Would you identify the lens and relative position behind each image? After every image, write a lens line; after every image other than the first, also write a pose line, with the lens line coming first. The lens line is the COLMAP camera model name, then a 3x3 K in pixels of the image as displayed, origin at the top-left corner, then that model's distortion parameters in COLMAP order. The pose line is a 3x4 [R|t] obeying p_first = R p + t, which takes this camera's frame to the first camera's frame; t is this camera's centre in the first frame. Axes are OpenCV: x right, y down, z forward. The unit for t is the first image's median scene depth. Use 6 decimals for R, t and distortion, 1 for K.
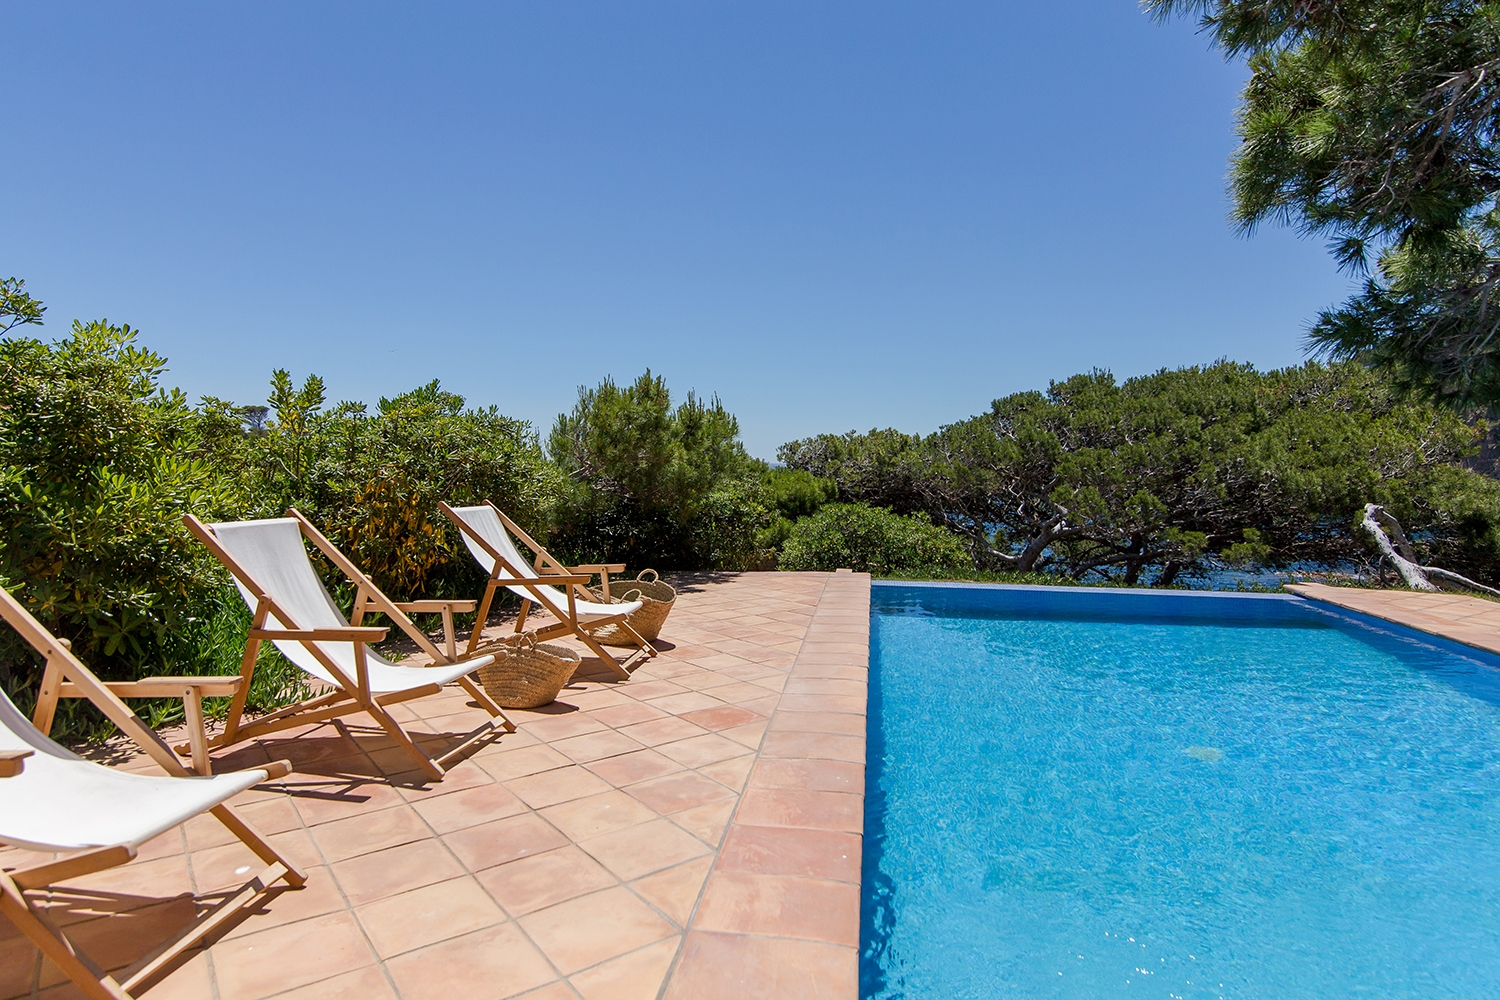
lens RADIAL K [[870.9, 0, 750.0], [0, 870.9, 500.0], [0, 0, 1]] dist [0.012511, 0.000797]
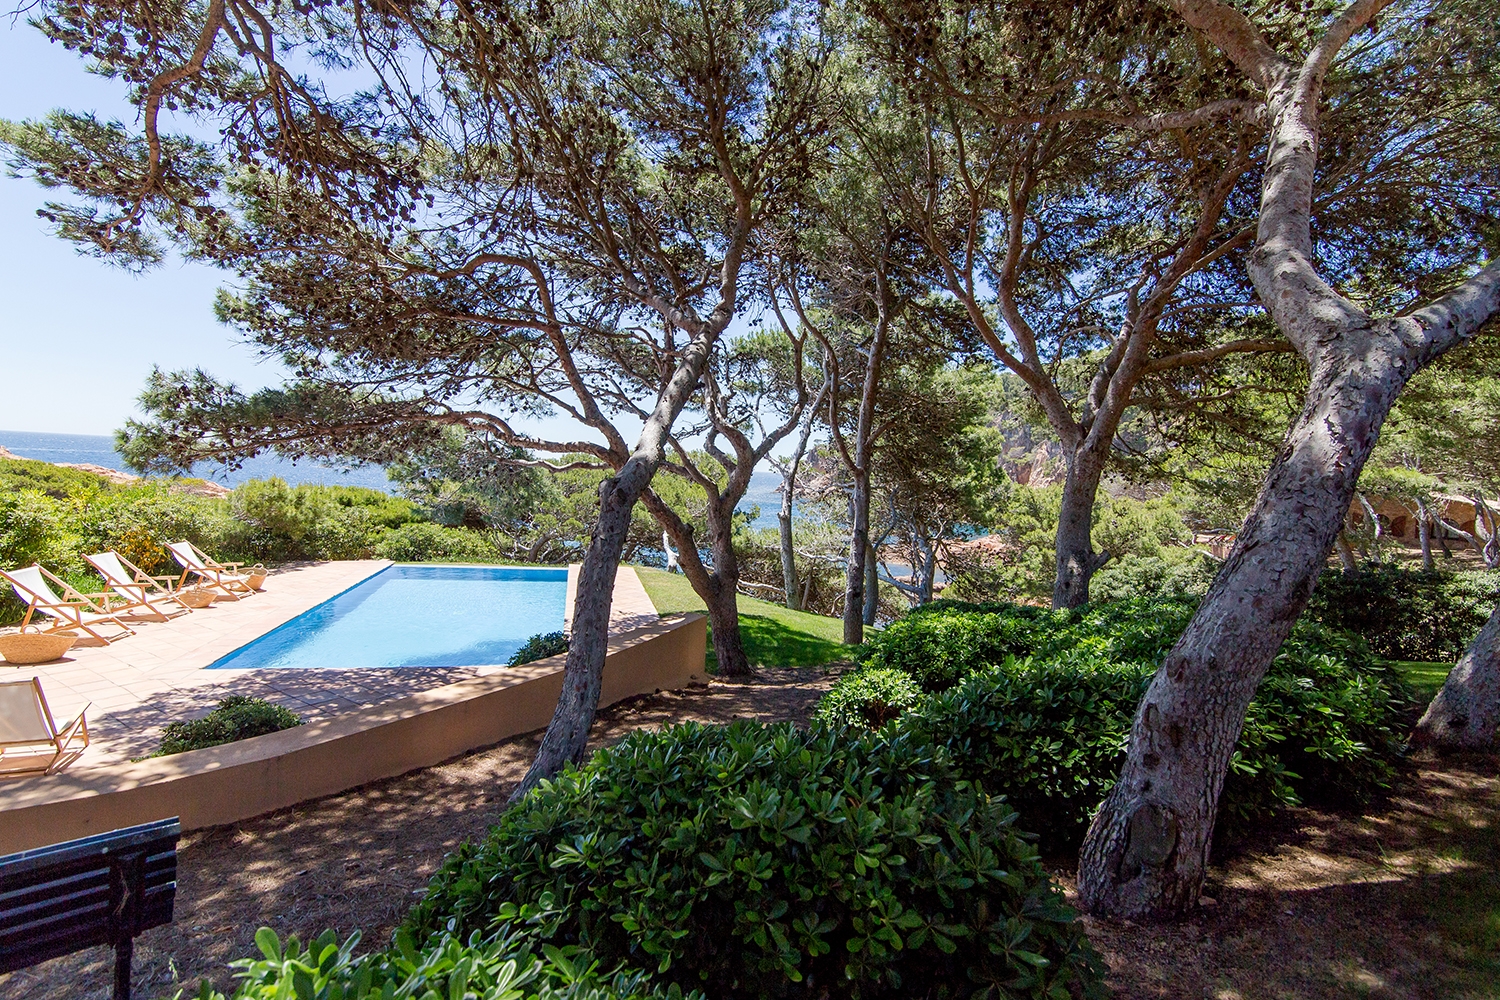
lens RADIAL K [[684.0, 0, 750.0], [0, 684.0, 500.0], [0, 0, 1]] dist [-0.000609, -0.000014]
pose [[0.920327, 0.021459, 0.390561, 0.507045], [-0.024803, 0.999686, 0.003520, -0.182366], [-0.390363, -0.012927, 0.920570, -1.722510]]
